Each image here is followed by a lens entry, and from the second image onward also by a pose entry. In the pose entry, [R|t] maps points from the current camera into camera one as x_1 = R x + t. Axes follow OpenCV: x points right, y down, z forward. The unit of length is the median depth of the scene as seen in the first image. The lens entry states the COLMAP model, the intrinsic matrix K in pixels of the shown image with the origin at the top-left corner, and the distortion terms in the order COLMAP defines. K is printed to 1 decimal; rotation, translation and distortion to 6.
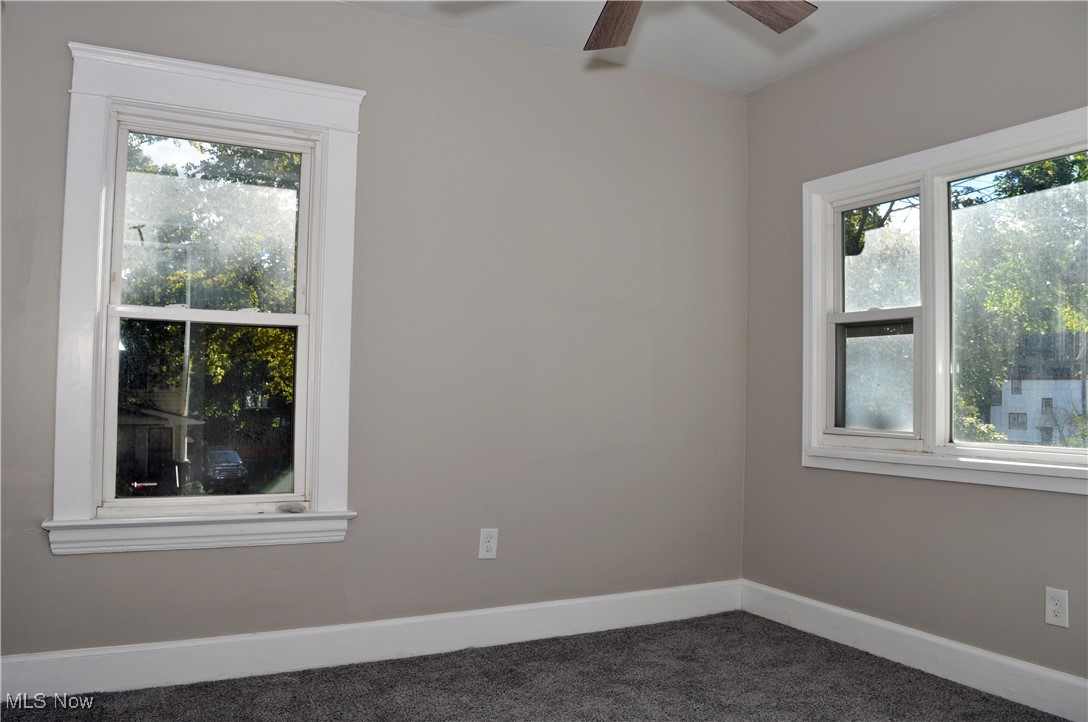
lens RADIAL K [[839.9, 0, 544.0], [0, 839.9, 361.0], [0, 0, 1]] dist [-0.093029, 0.035028]
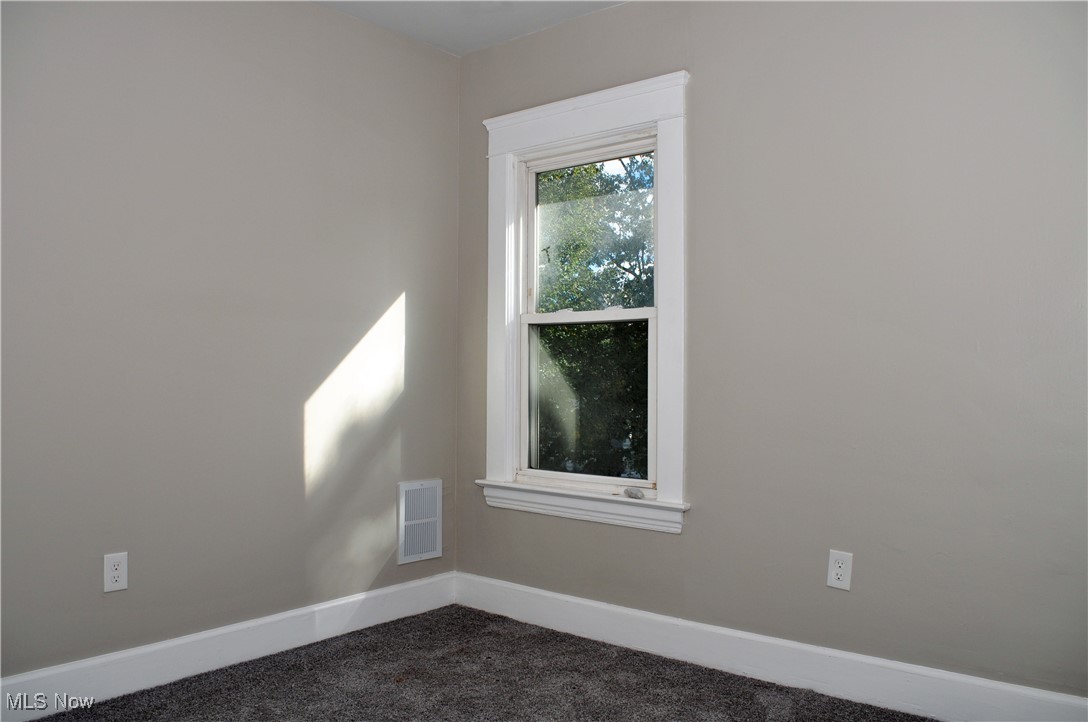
lens RADIAL K [[839.9, 0, 544.0], [0, 839.9, 361.0], [0, 0, 1]] dist [-0.093029, 0.035028]
pose [[0.392238, -0.028961, -0.919408, 0.573576], [0.036213, 0.999216, -0.016026, 0.020993], [0.919151, -0.027008, 0.392979, 0.444173]]
